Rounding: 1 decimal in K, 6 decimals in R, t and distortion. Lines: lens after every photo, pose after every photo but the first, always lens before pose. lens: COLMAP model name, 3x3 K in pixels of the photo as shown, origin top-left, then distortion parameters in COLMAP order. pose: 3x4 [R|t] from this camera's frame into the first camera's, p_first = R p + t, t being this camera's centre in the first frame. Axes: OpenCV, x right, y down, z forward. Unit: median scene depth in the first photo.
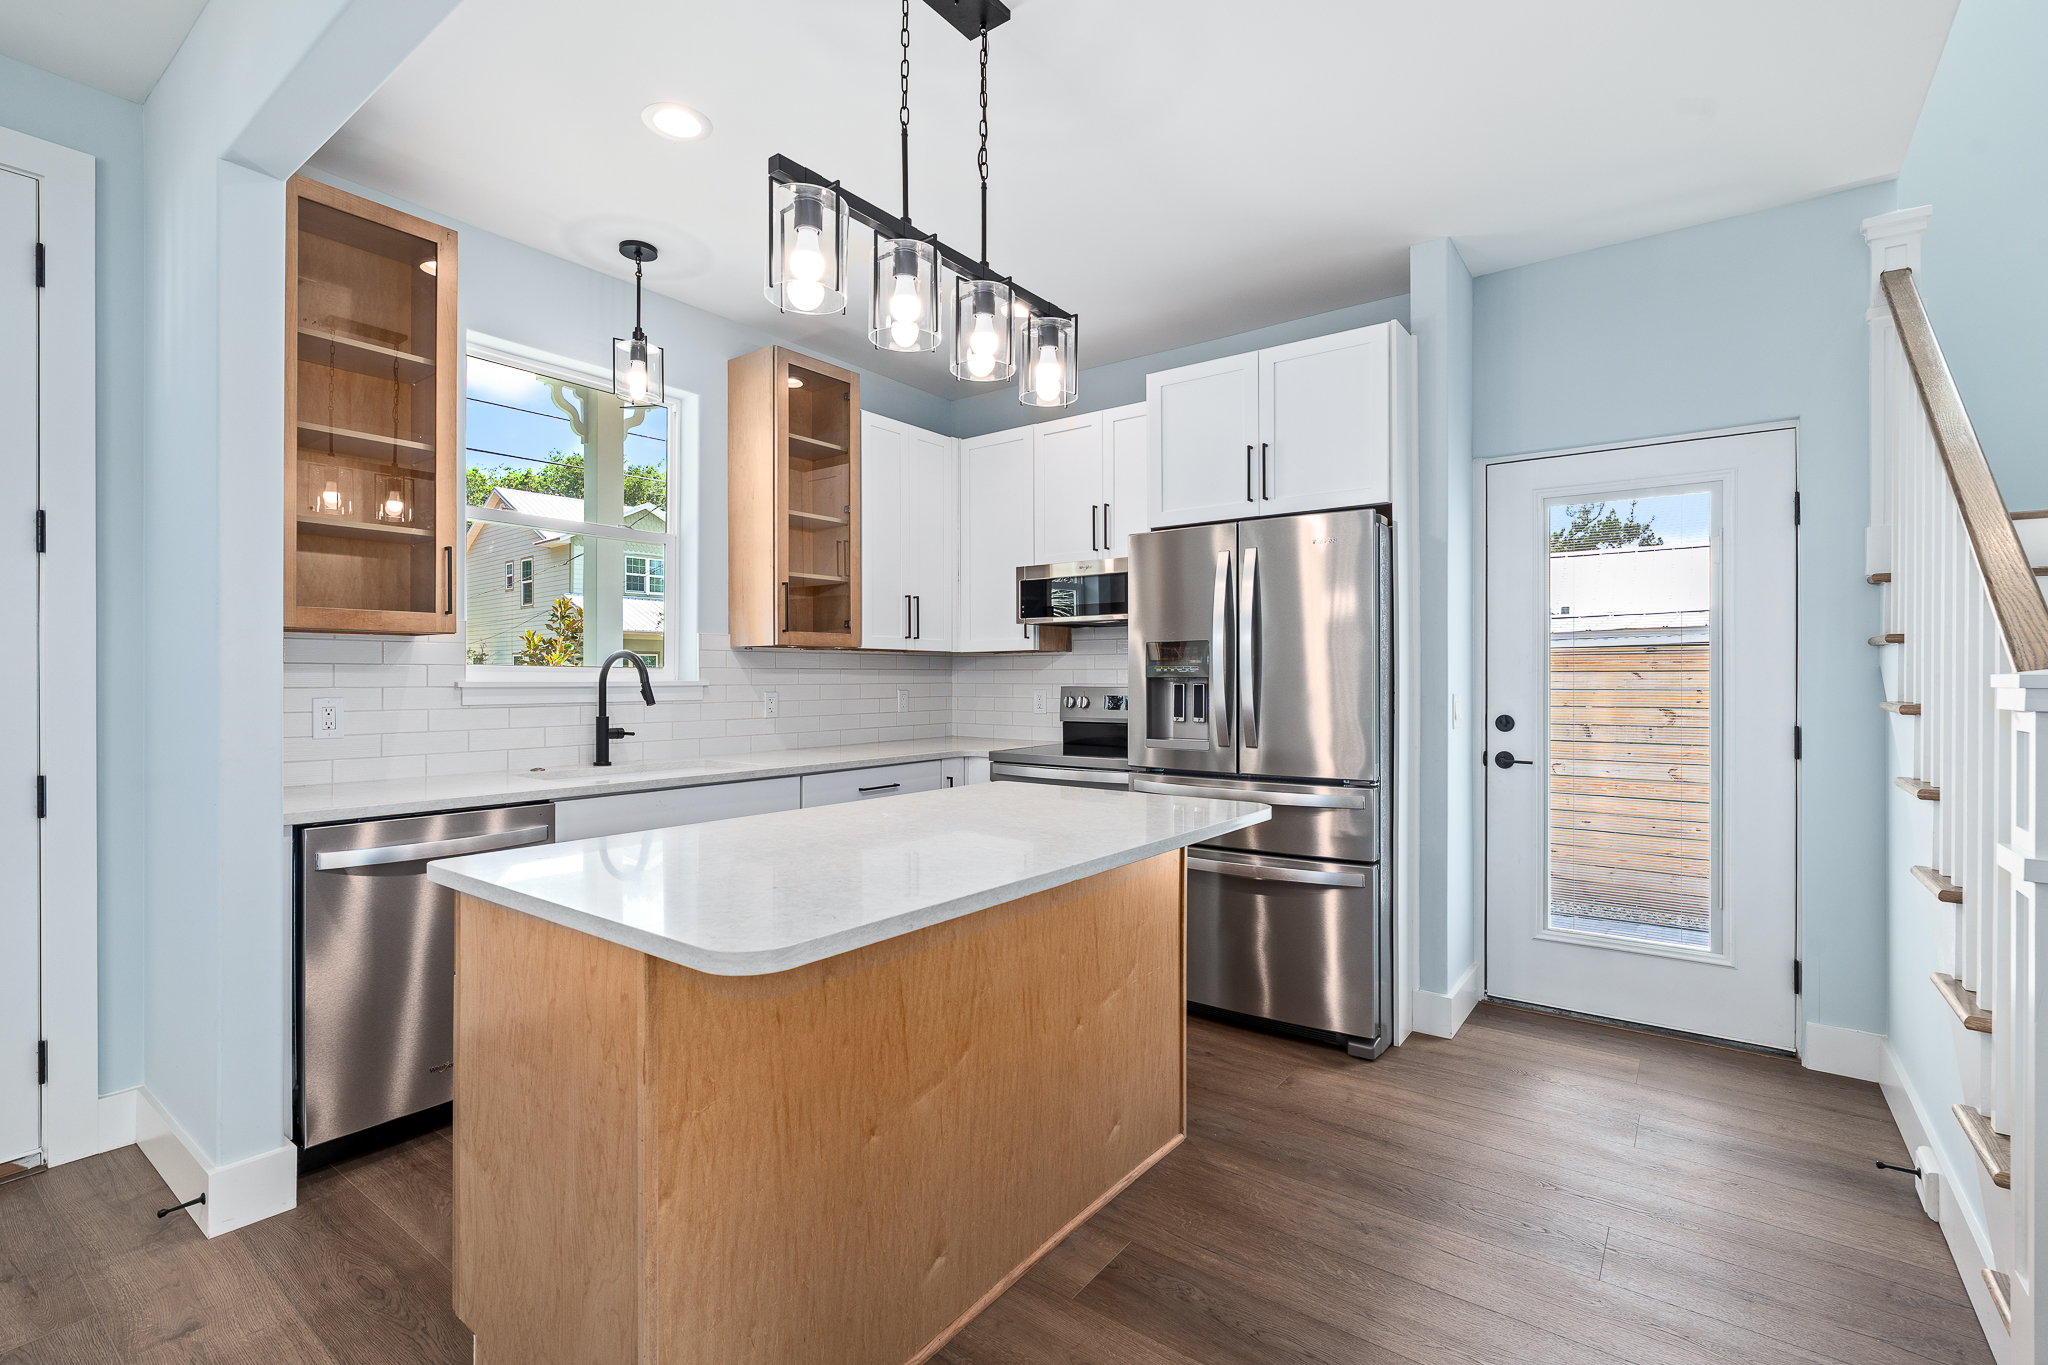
lens RADIAL K [[922.1, 0, 1025.9], [0, 922.1, 676.7], [0, 0, 1]] dist [-0.004650, 0.001413]
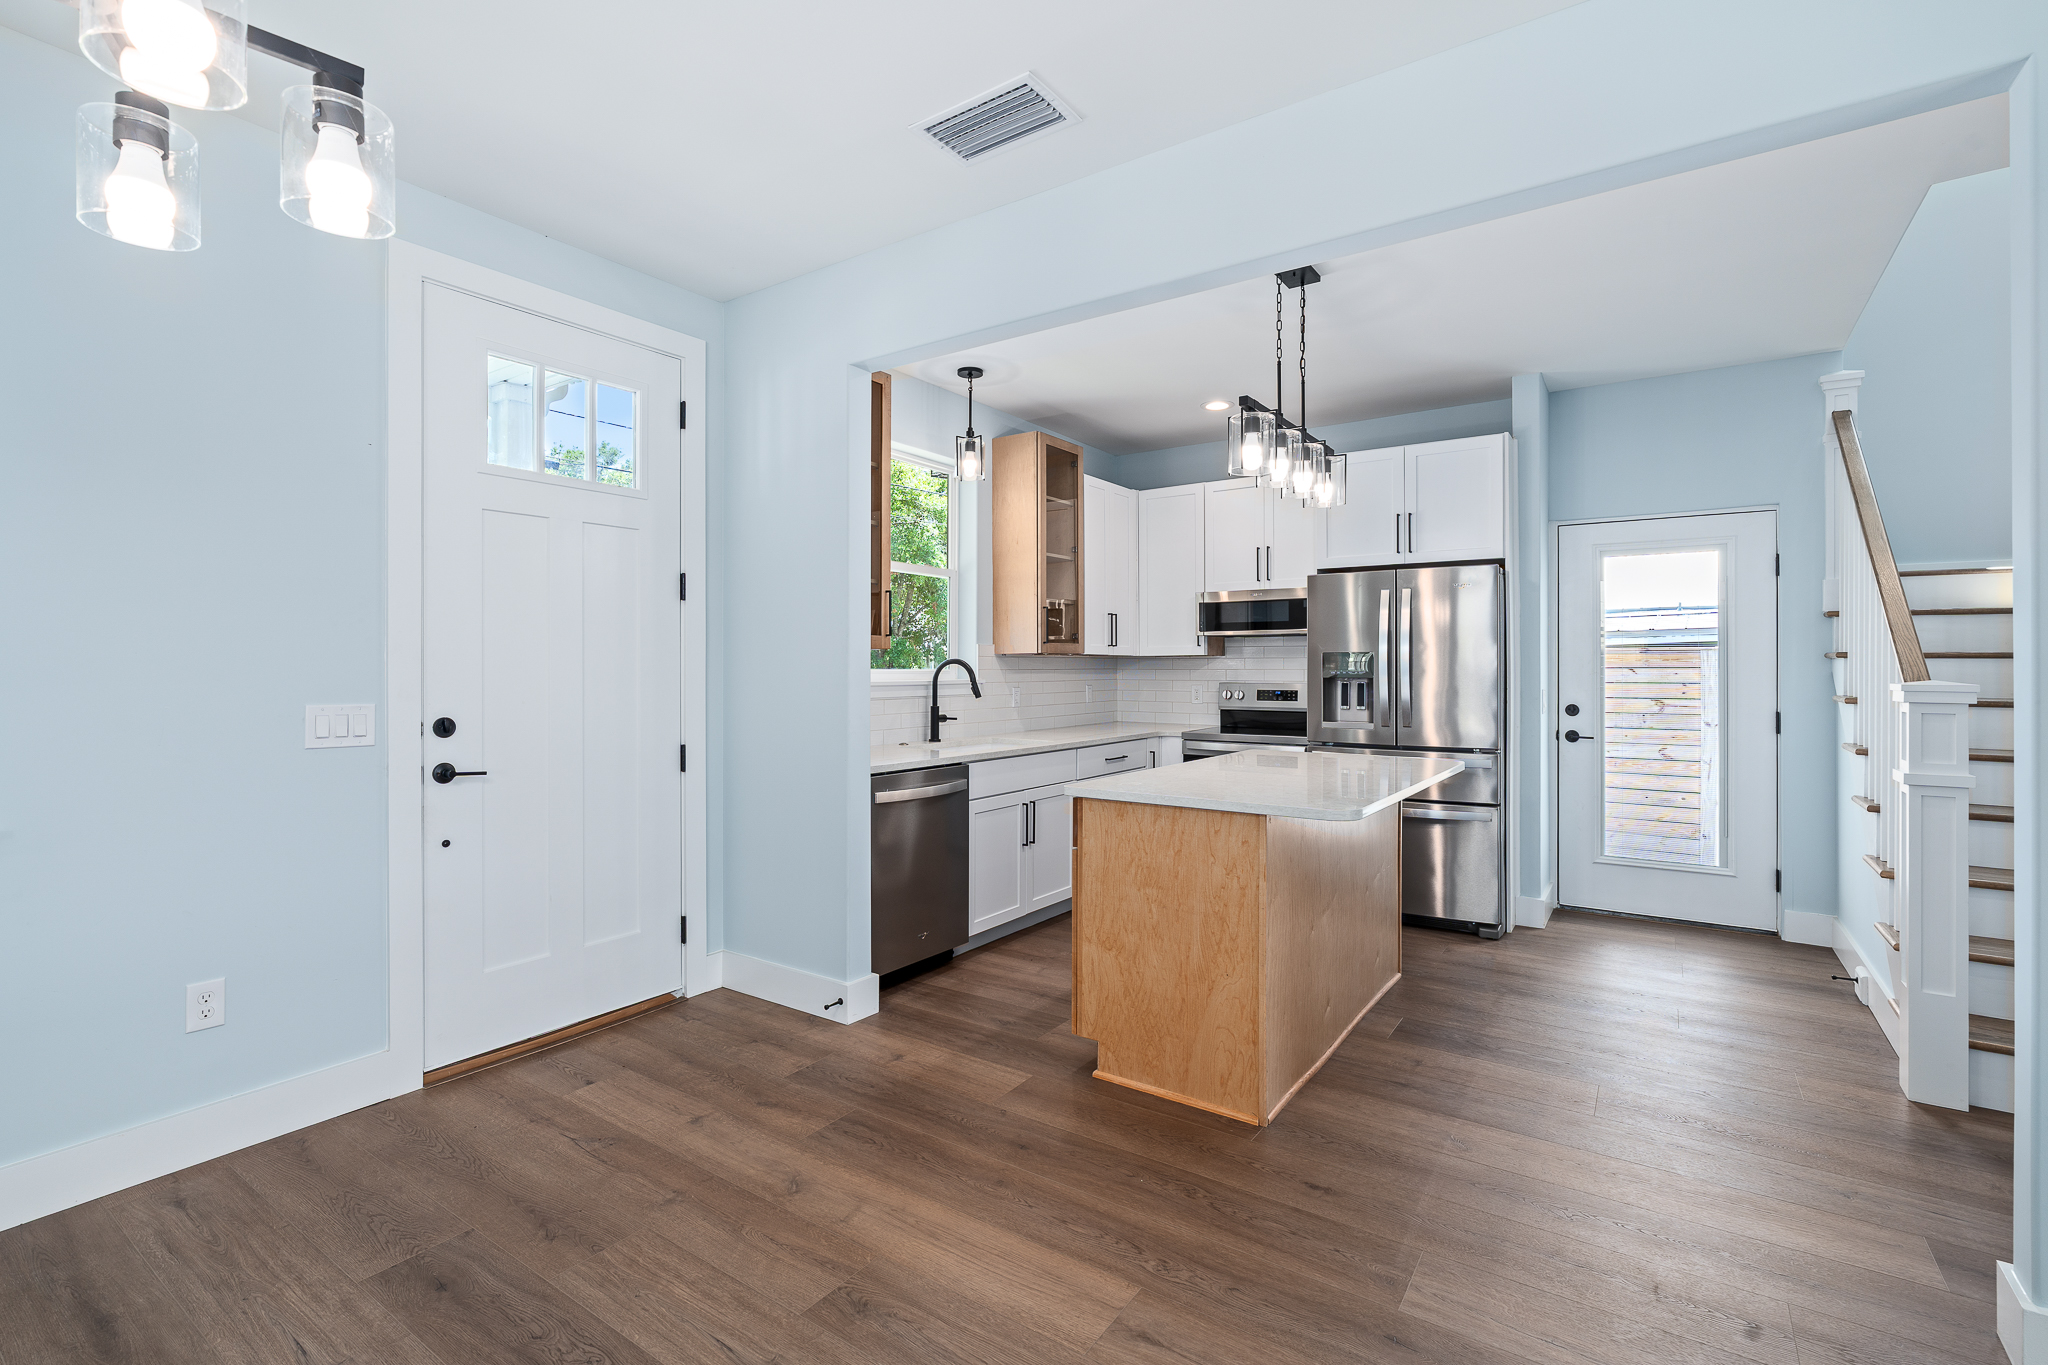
lens RADIAL K [[926.0, 0, 1023.3], [0, 926.0, 664.7], [0, 0, 1]] dist [-0.004958, 0.000576]
pose [[0.999436, 0.000401, 0.033574, -0.394883], [-0.000344, 0.999999, -0.001689, -0.017417], [-0.033575, 0.001676, 0.999435, -0.413154]]
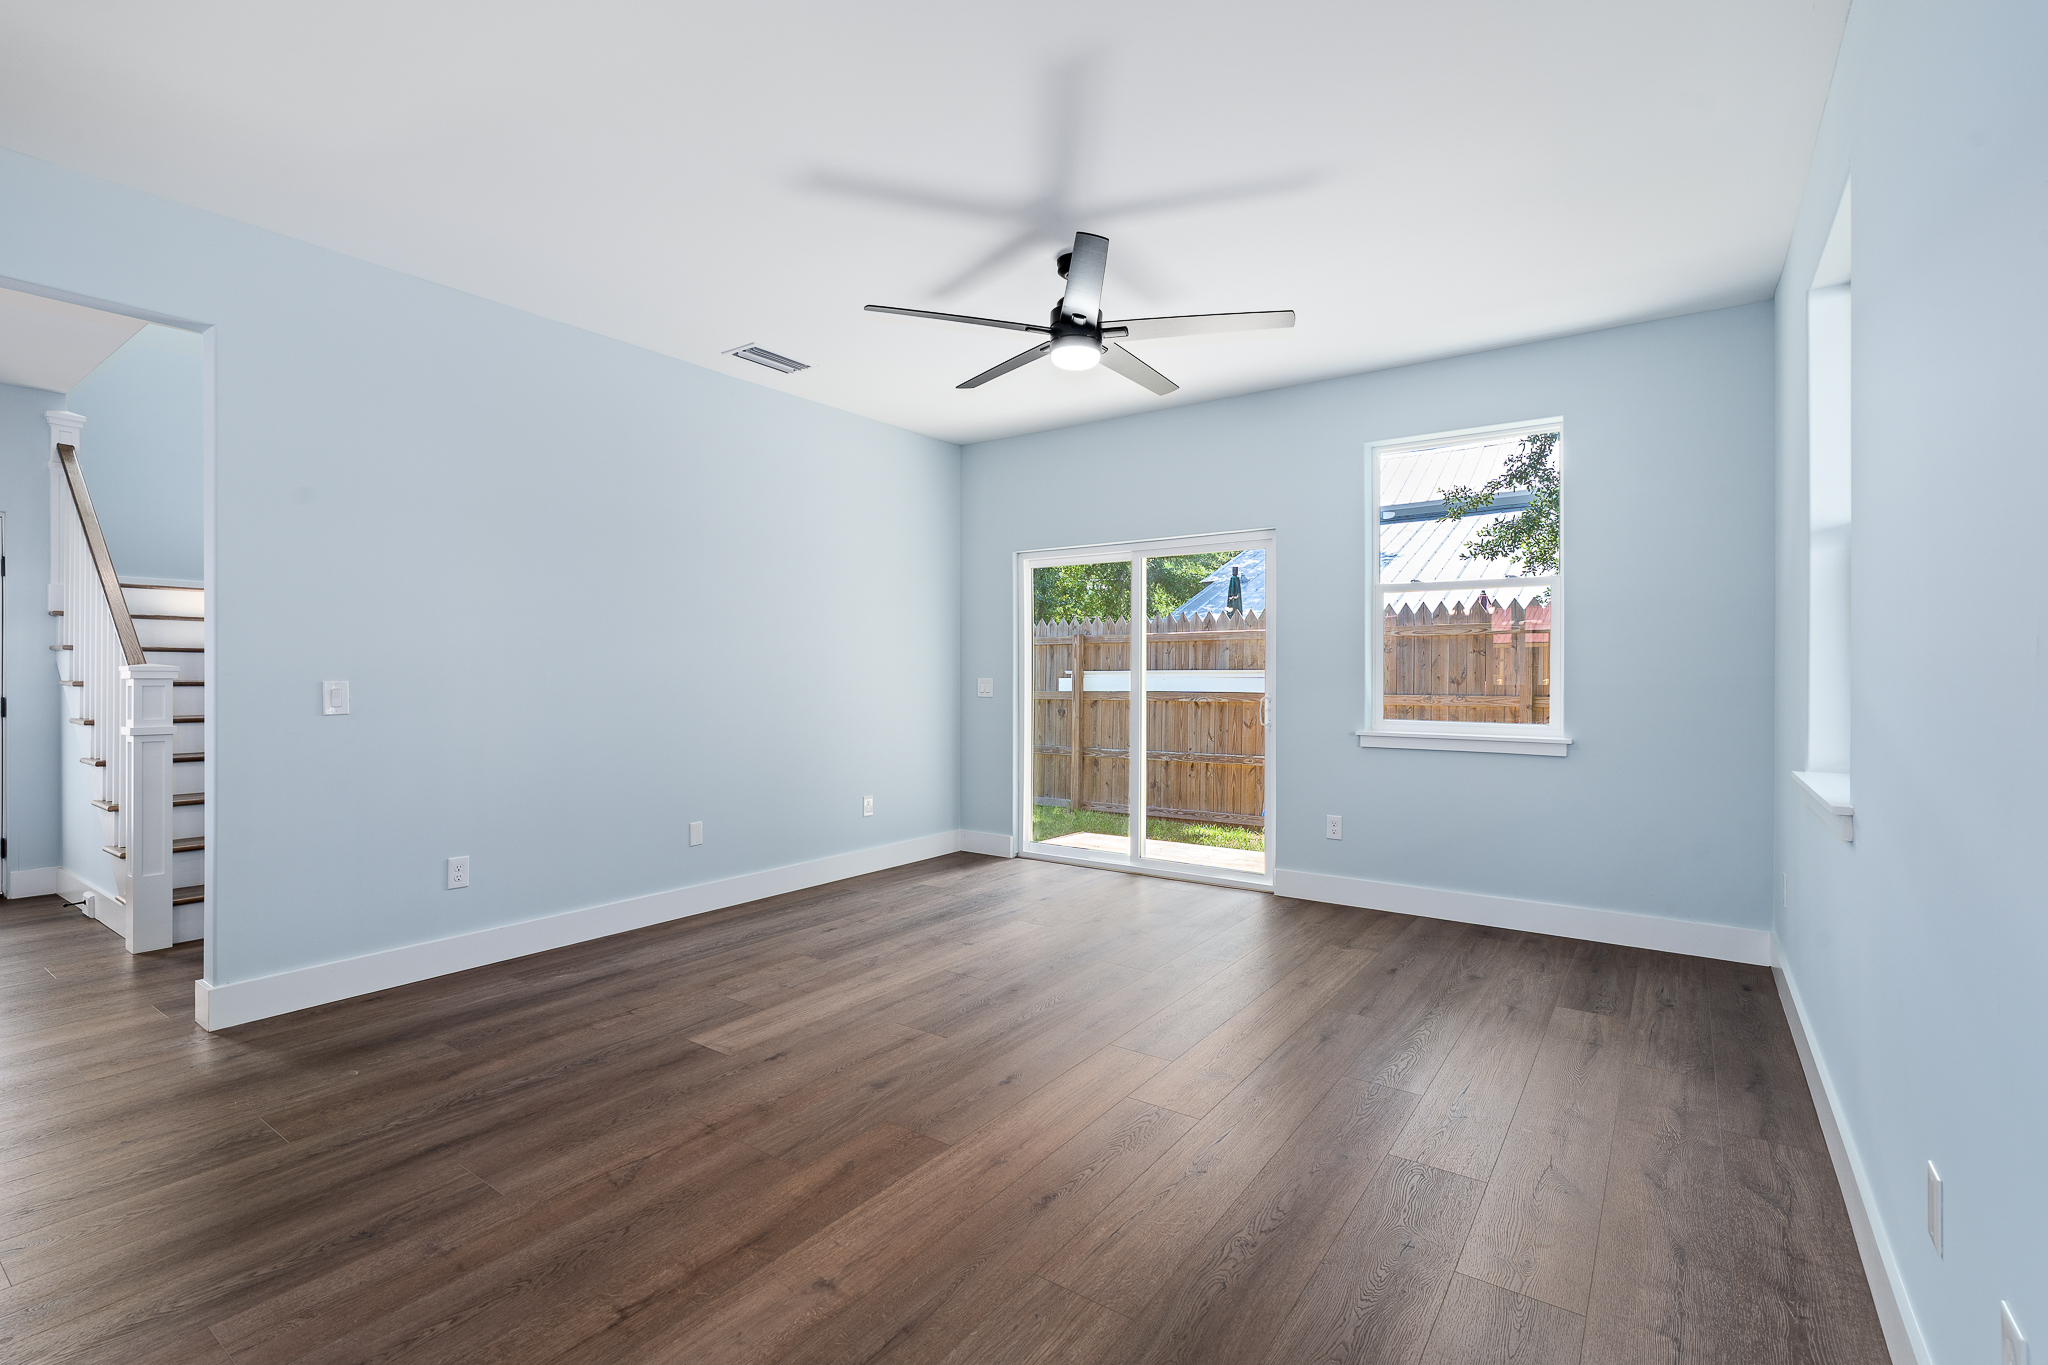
lens RADIAL K [[928.5, 0, 1029.2], [0, 928.5, 673.5], [0, 0, 1]] dist [-0.005612, 0.001084]
pose [[-0.023778, -0.002138, 0.999715, -0.807486], [-0.002233, 0.999995, 0.002085, 0.003128], [-0.999715, -0.002183, -0.023782, -0.752071]]
